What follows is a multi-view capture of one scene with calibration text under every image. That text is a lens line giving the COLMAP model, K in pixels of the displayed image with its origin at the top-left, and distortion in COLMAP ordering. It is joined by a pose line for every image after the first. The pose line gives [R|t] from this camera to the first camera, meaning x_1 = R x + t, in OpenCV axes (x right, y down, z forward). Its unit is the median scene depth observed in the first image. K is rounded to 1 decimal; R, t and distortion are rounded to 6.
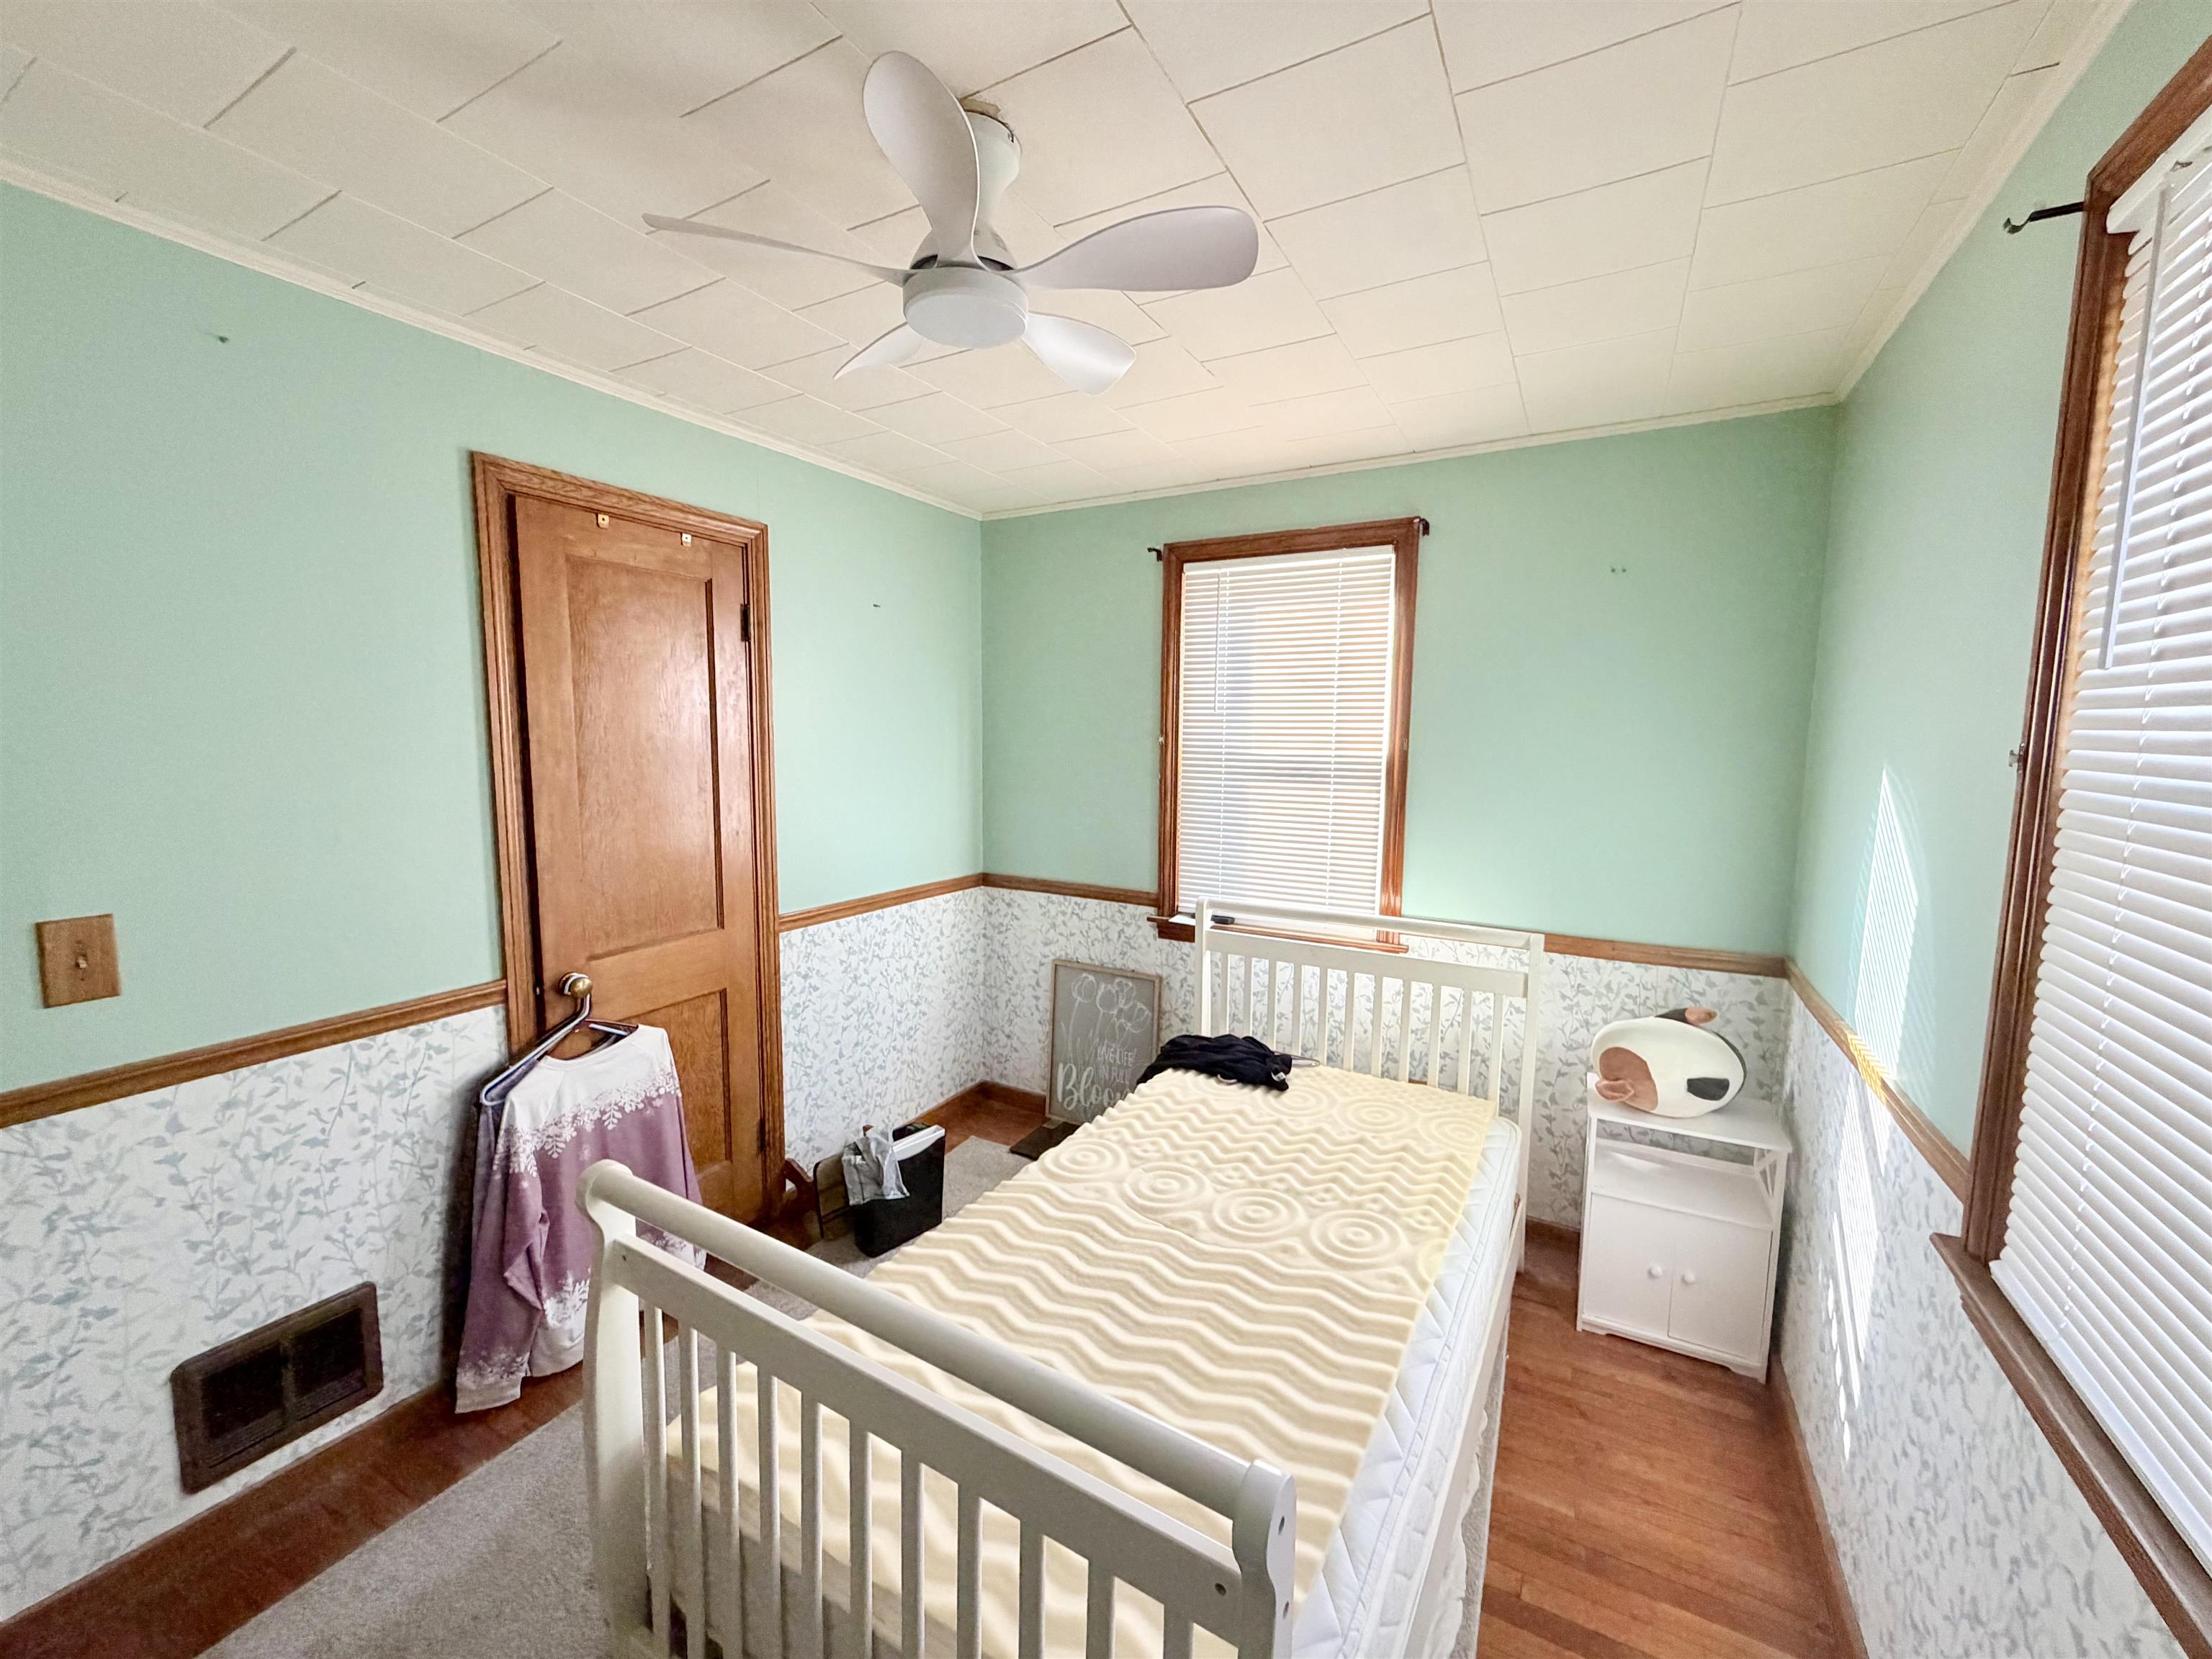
lens RADIAL K [[872.4, 0, 1102.4], [0, 872.4, 823.7], [0, 0, 1]] dist [0.000440, -0.000094]
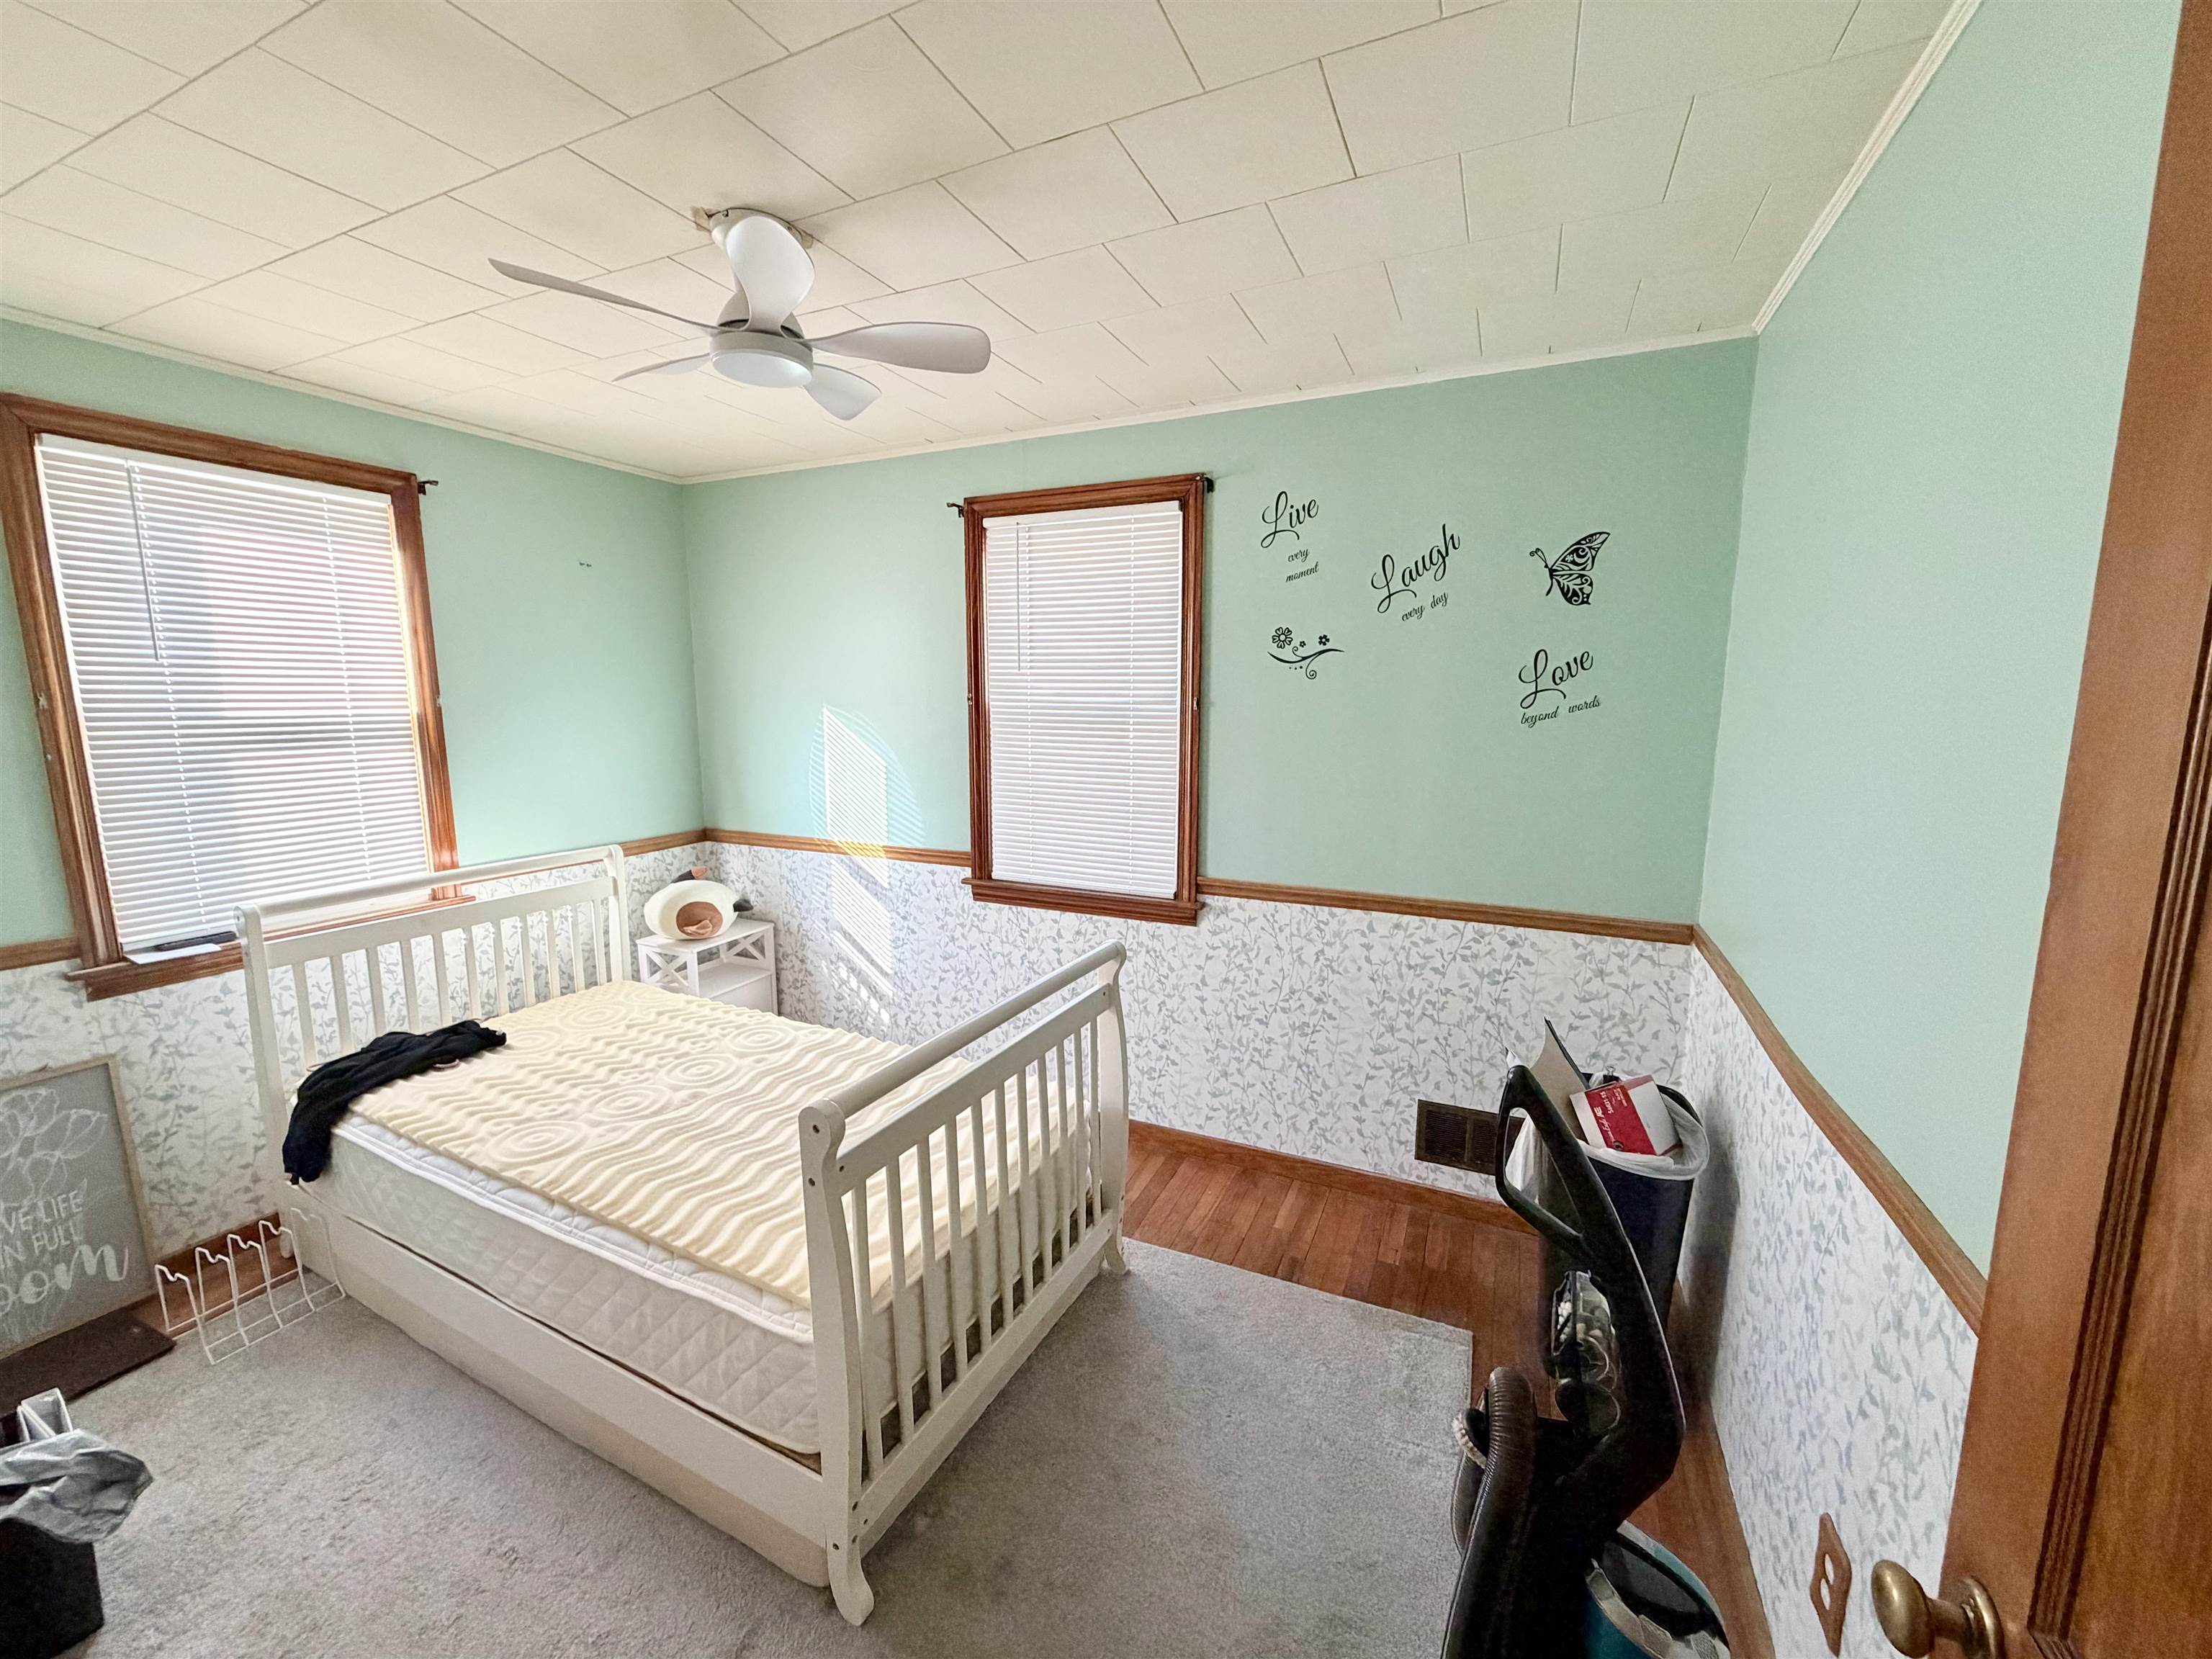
lens RADIAL K [[872.4, 0, 1101.8], [0, 872.4, 823.4], [0, 0, 1]] dist [0.000440, -0.000094]
pose [[-0.065559, -0.164073, 0.984267, -0.725359], [0.090476, 0.981349, 0.169613, -0.053289], [-0.993738, 0.100172, -0.049491, 0.292813]]
